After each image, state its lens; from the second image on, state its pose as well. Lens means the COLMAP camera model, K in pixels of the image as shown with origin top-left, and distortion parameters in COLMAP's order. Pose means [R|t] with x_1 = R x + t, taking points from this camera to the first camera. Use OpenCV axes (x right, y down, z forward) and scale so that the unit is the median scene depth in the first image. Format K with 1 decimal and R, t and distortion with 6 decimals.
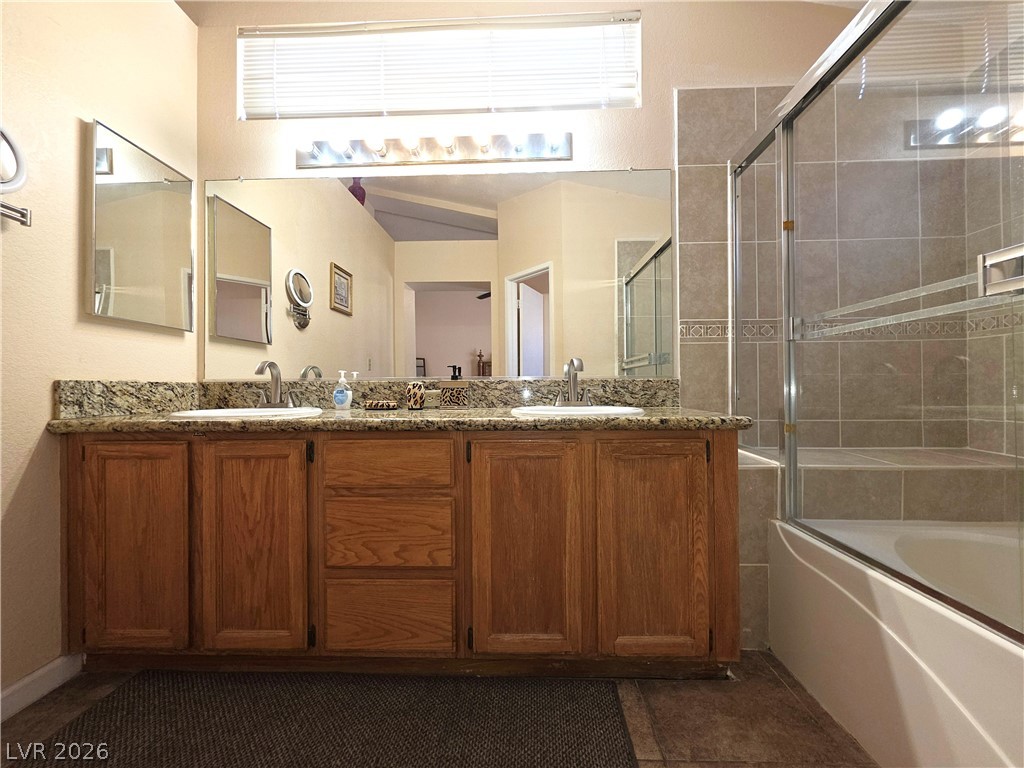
lens RADIAL K [[406.8, 0, 515.2], [0, 406.8, 383.4], [0, 0, 1]] dist [0.001912, -0.000196]
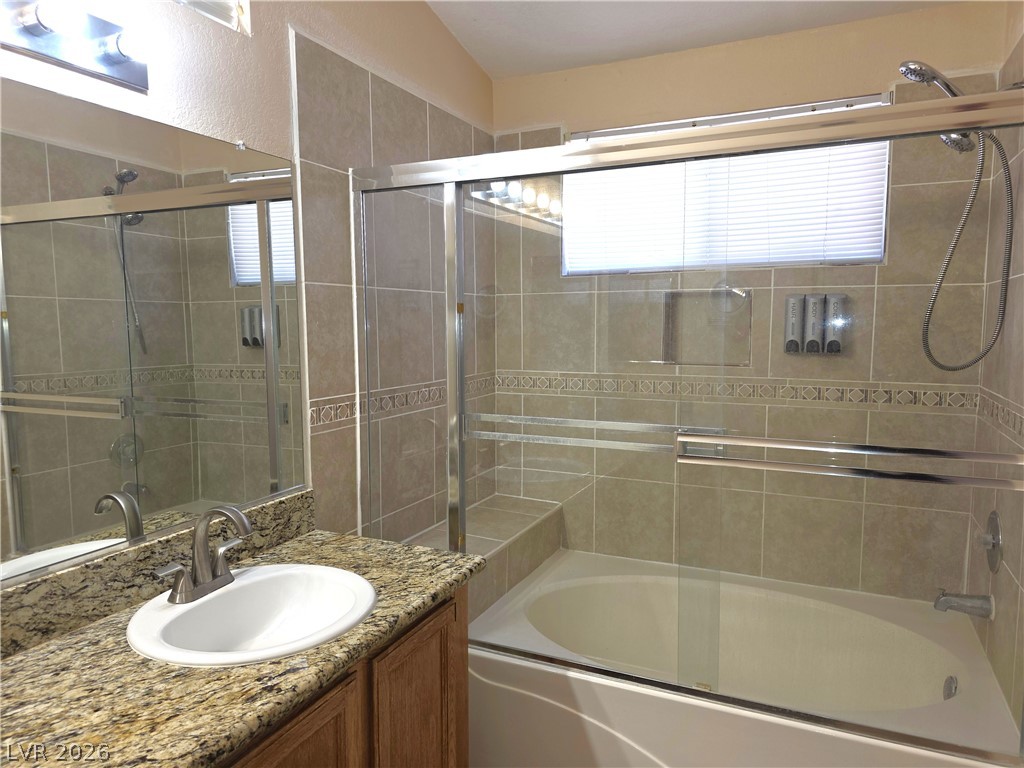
lens RADIAL K [[685.5, 0, 513.7], [0, 685.5, 385.2], [0, 0, 1]] dist [0.069611, -0.071453]
pose [[0.384925, -0.084820, 0.919042, -0.499955], [-0.007973, 0.995425, 0.095209, -0.291275], [-0.922914, -0.043976, 0.382488, 0.265151]]
